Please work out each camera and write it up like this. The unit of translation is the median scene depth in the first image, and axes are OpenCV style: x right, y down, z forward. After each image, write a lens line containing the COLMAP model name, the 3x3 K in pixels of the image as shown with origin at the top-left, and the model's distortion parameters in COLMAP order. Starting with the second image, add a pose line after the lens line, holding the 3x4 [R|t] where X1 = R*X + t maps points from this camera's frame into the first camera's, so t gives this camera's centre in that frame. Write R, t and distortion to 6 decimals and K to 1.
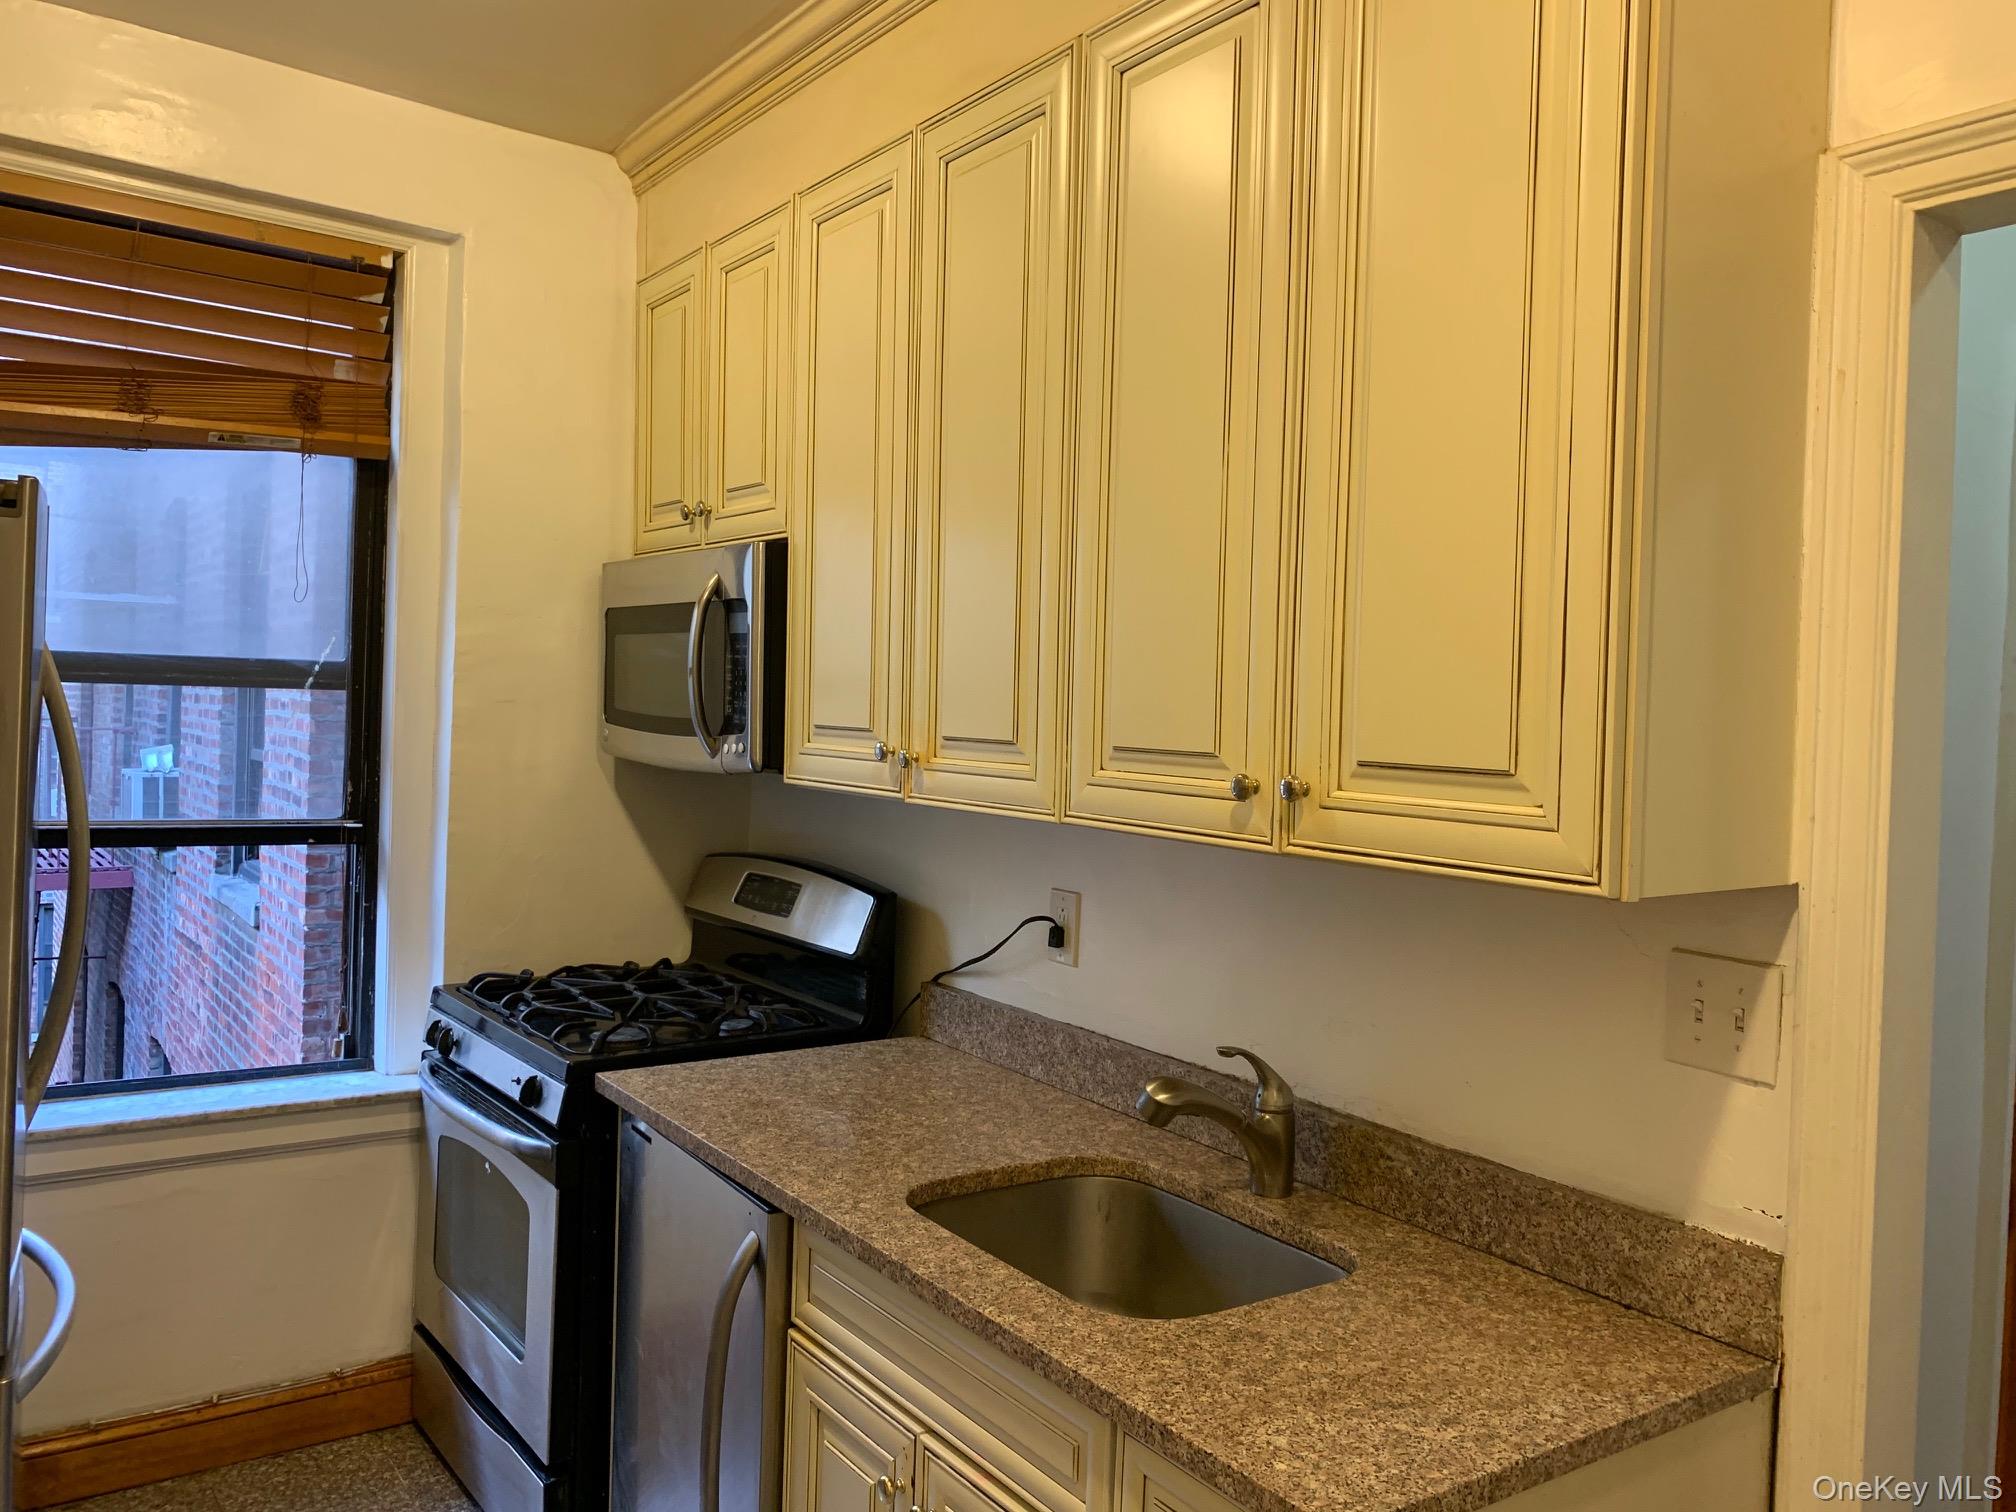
lens RADIAL K [[1557.7, 0, 1018.4], [0, 1557.7, 739.2], [0, 0, 1]] dist [0.037942, -0.018837]
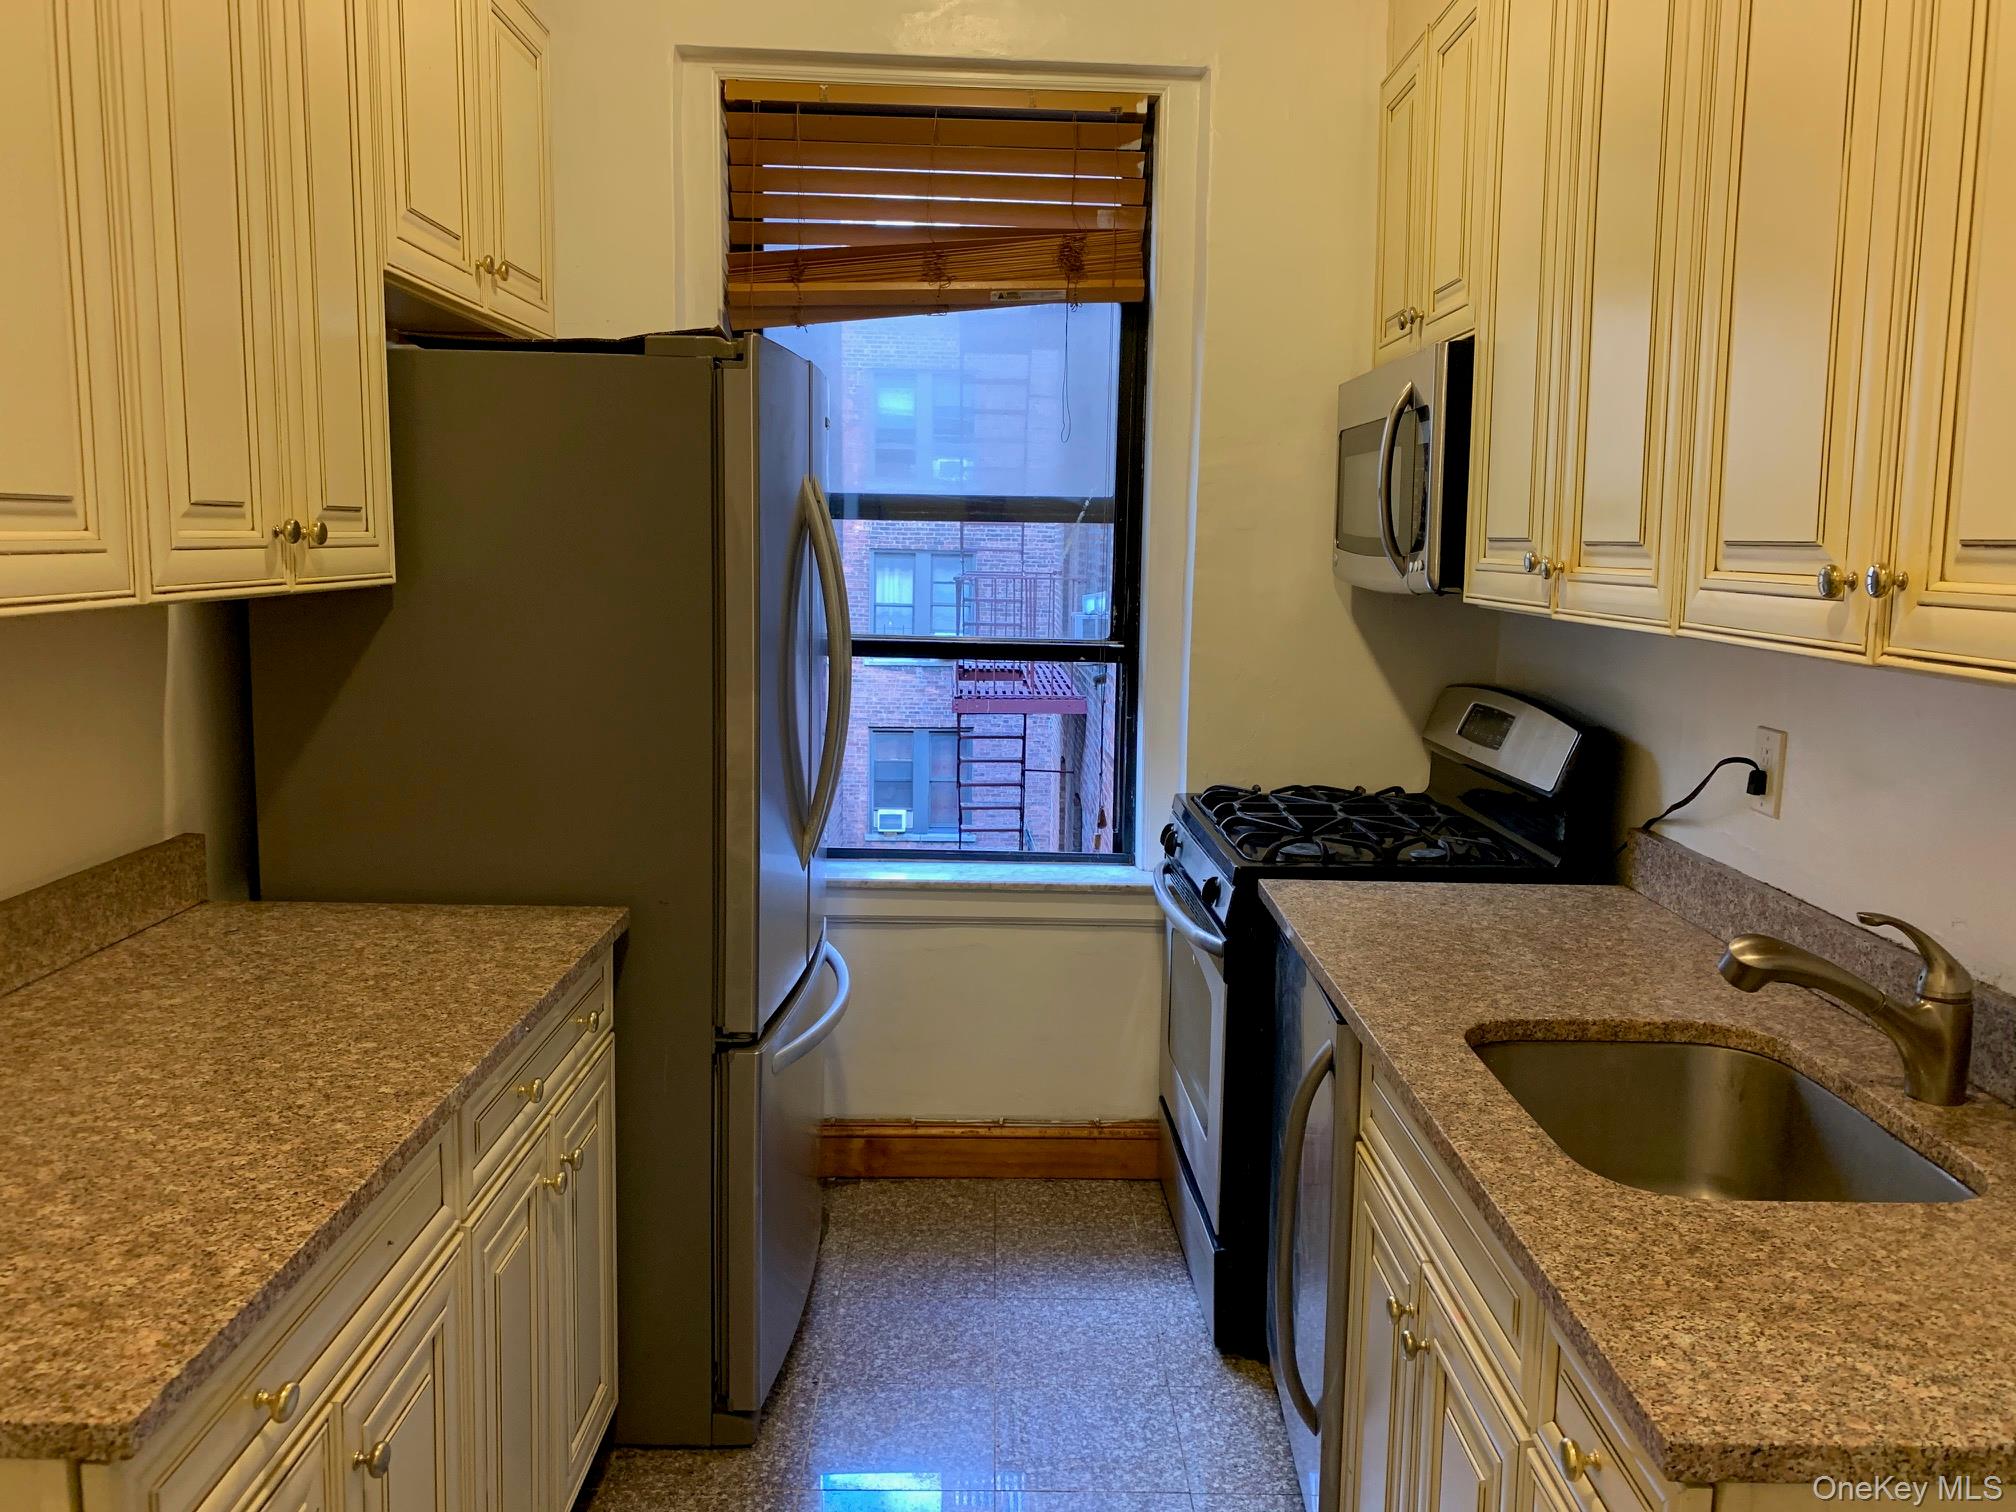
lens RADIAL K [[1557.7, 0, 1017.9], [0, 1557.7, 741.9], [0, 0, 1]] dist [0.037942, -0.018837]
pose [[0.830717, 0.053386, -0.554130, 0.144956], [-0.000610, 0.995478, 0.094991, 0.021162], [0.556695, -0.078572, 0.826993, 0.056066]]
